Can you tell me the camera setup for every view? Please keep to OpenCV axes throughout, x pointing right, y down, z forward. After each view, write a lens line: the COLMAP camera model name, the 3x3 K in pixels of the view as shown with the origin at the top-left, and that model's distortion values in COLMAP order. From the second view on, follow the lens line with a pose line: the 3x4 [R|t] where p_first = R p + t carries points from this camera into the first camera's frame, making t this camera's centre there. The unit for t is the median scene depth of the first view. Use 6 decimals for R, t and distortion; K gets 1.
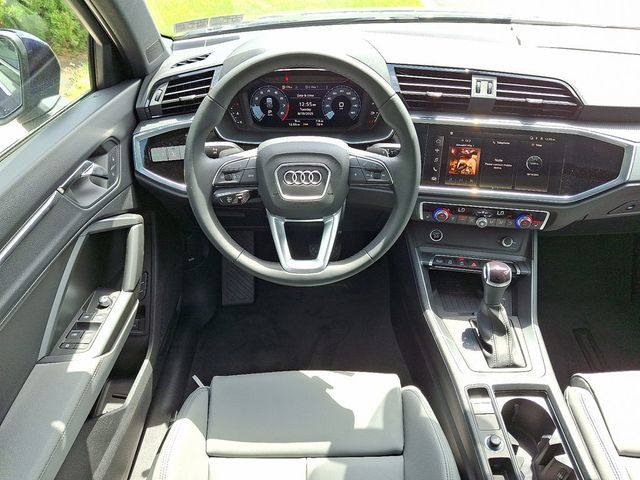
lens RADIAL K [[463.8, 0, 318.6], [0, 463.8, 249.0], [0, 0, 1]] dist [0.005335, -0.001747]
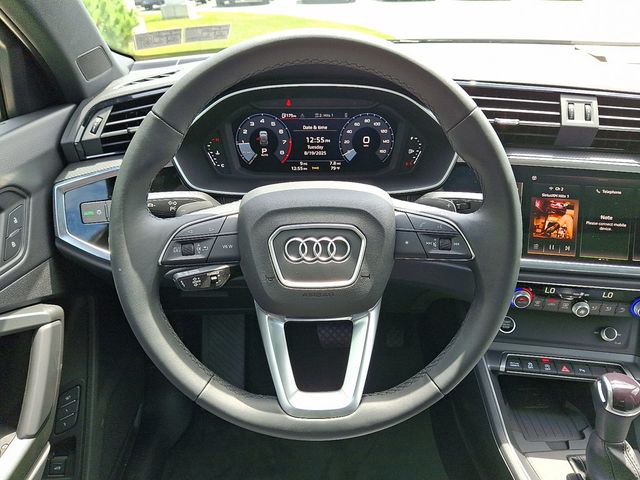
lens RADIAL K [[522.9, 0, 320.0], [0, 522.9, 252.2], [0, 0, 1]] dist [-0.124211, 0.157392]
pose [[0.999965, -0.007517, -0.003655, -0.023404], [0.007015, 0.992504, -0.122007, -0.058439], [0.004545, 0.121977, 0.992522, 0.295164]]
